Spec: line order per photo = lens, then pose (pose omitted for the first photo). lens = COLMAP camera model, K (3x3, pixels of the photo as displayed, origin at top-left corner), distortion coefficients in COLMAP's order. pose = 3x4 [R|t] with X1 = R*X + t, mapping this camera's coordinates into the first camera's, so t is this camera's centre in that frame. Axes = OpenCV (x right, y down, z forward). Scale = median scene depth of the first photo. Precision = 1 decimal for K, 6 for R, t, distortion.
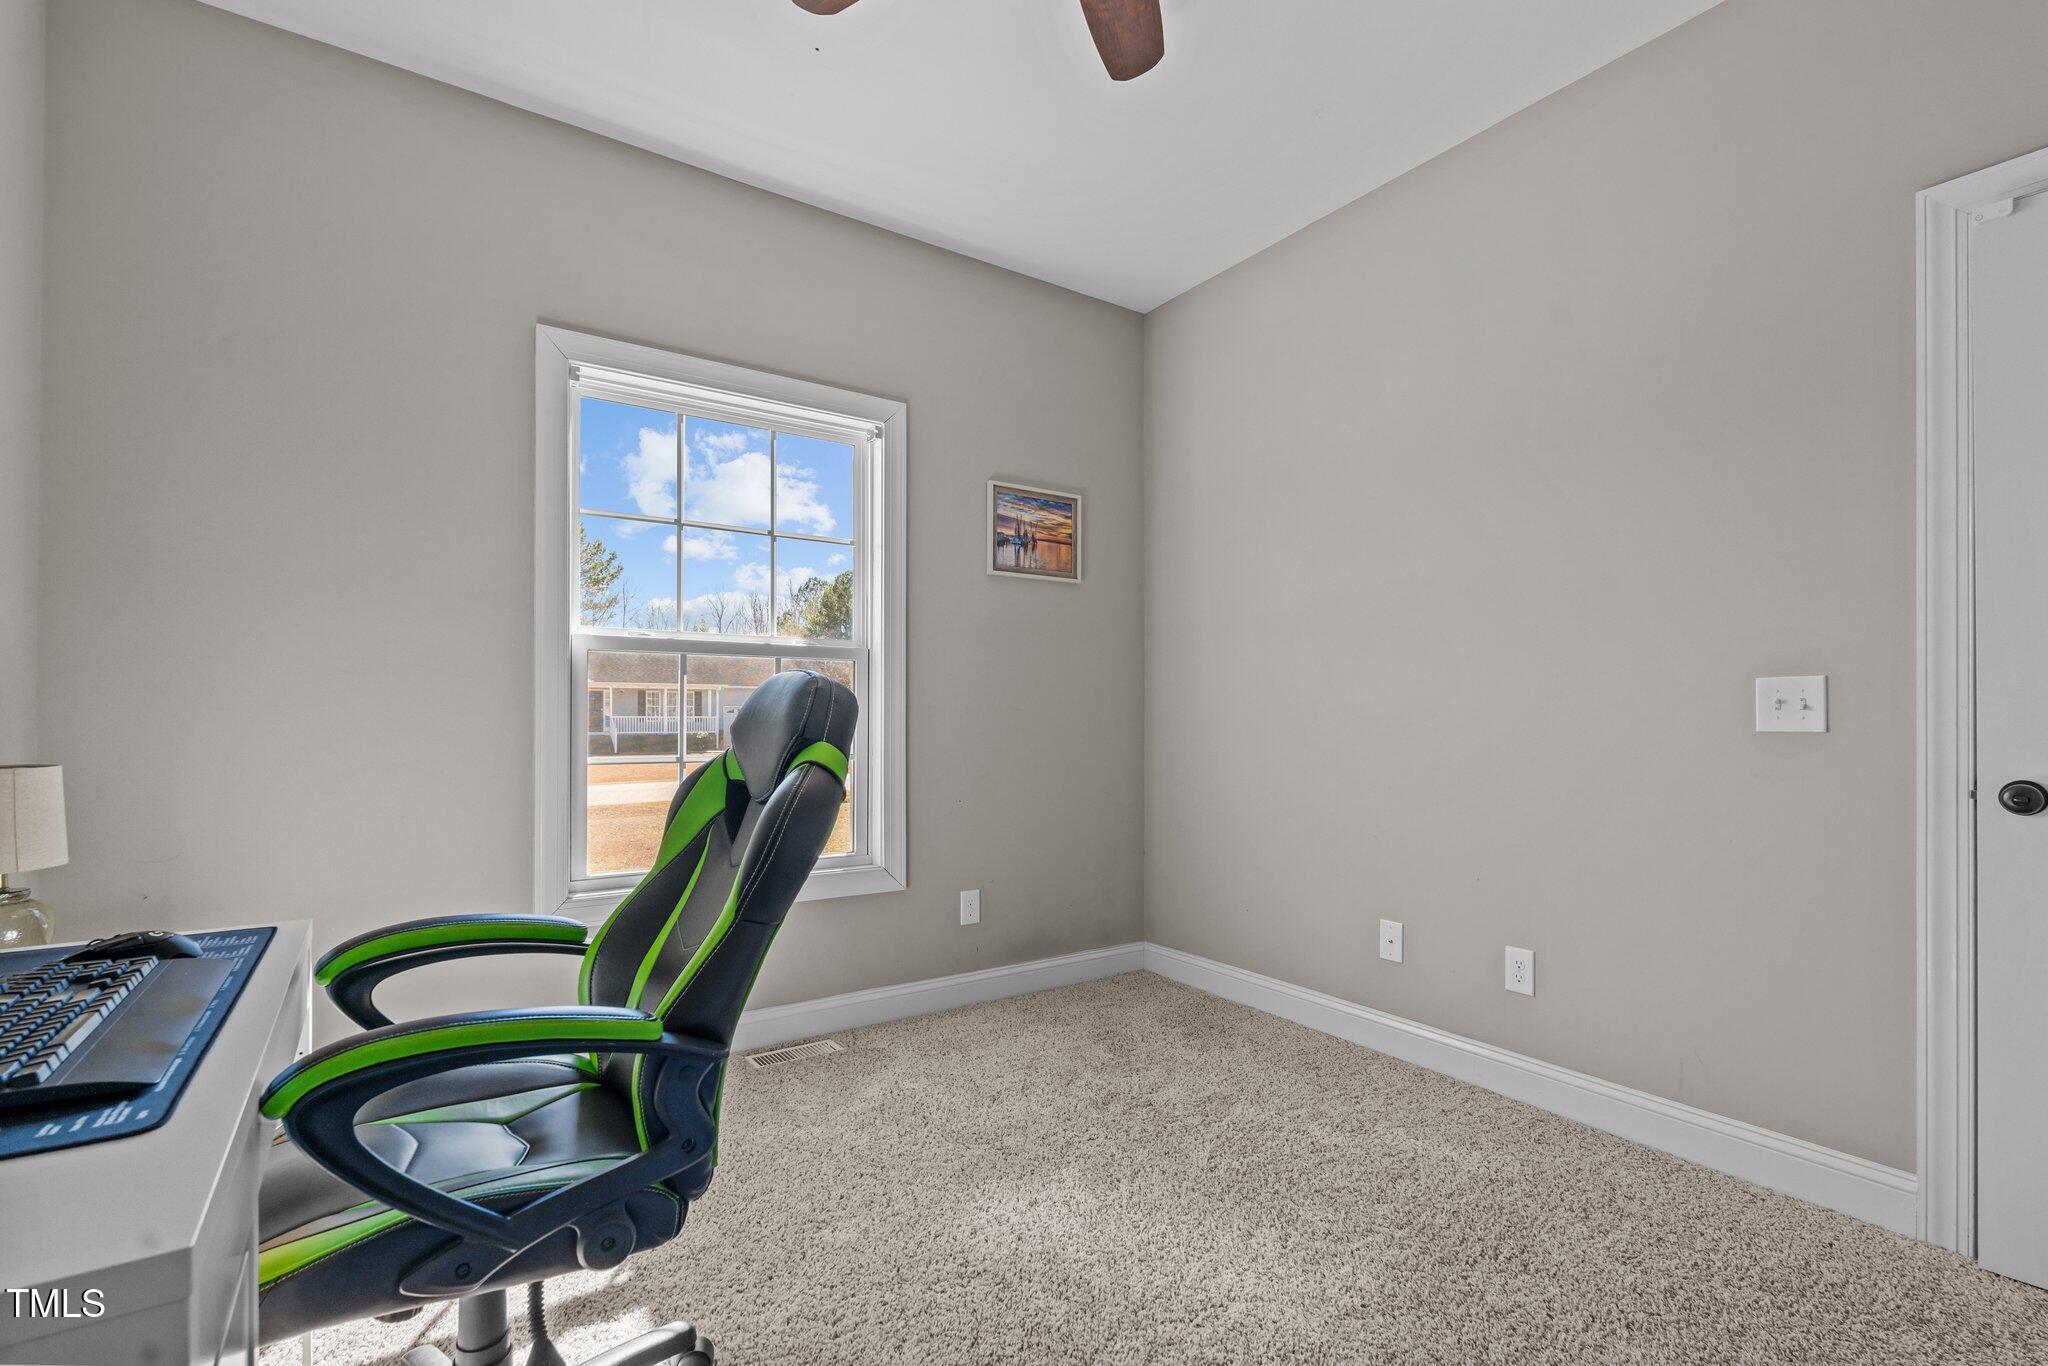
lens RADIAL K [[892.1, 0, 1025.4], [0, 892.1, 702.2], [0, 0, 1]] dist [-0.011524, -0.000536]
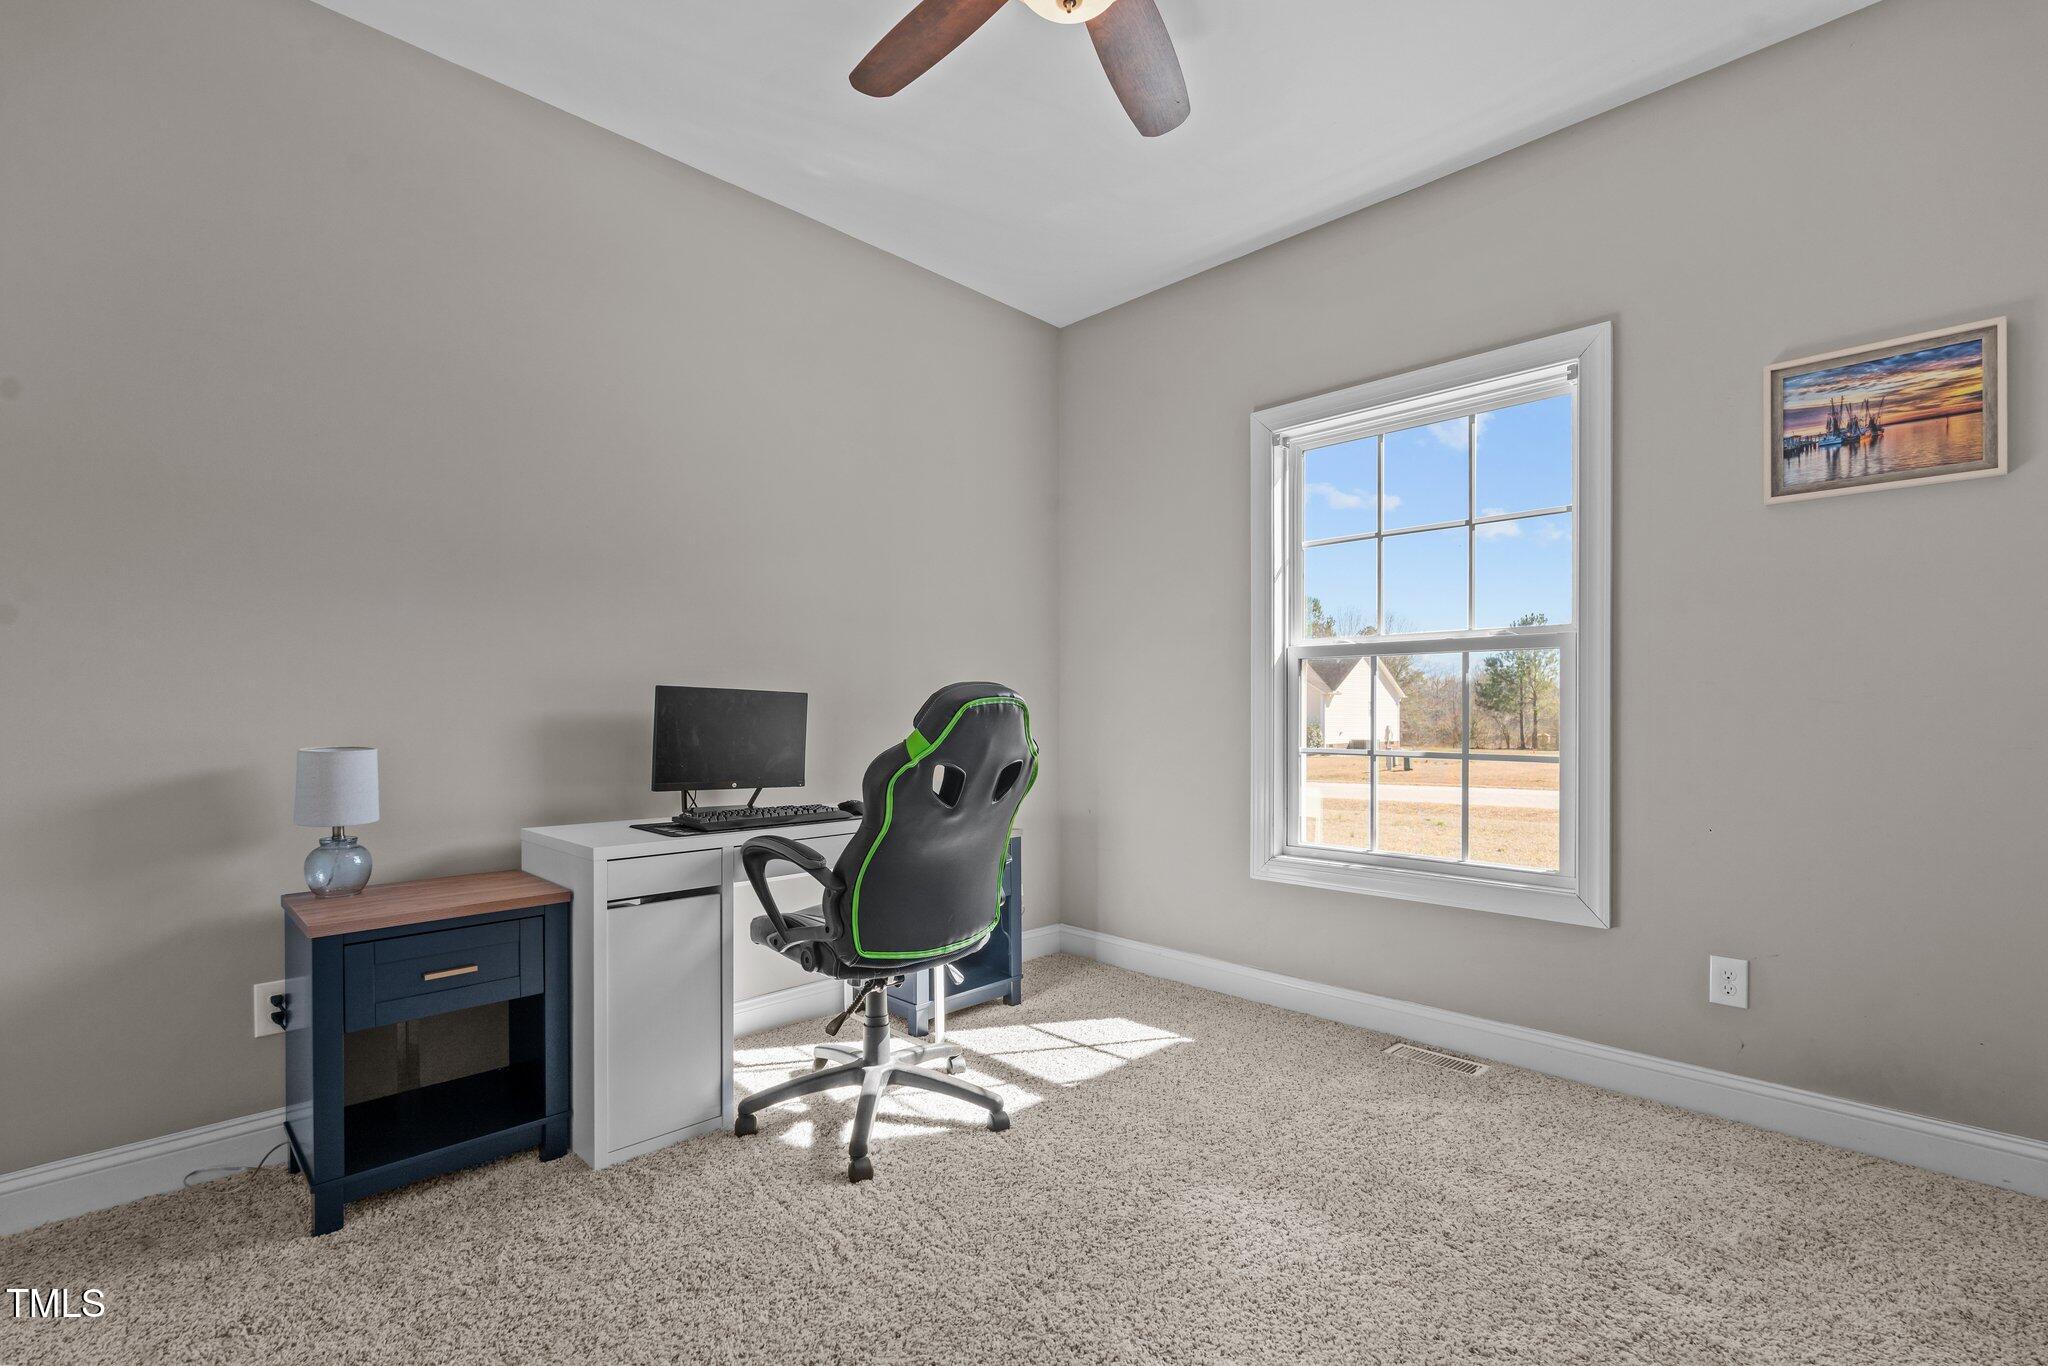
lens RADIAL K [[892.1, 0, 1030.0], [0, 892.1, 698.1], [0, 0, 1]] dist [-0.011524, -0.000536]
pose [[0.204507, -0.015480, -0.978743, 0.497543], [0.019031, 0.999749, -0.011836, 0.001879], [0.978680, -0.016206, 0.204751, 0.304446]]
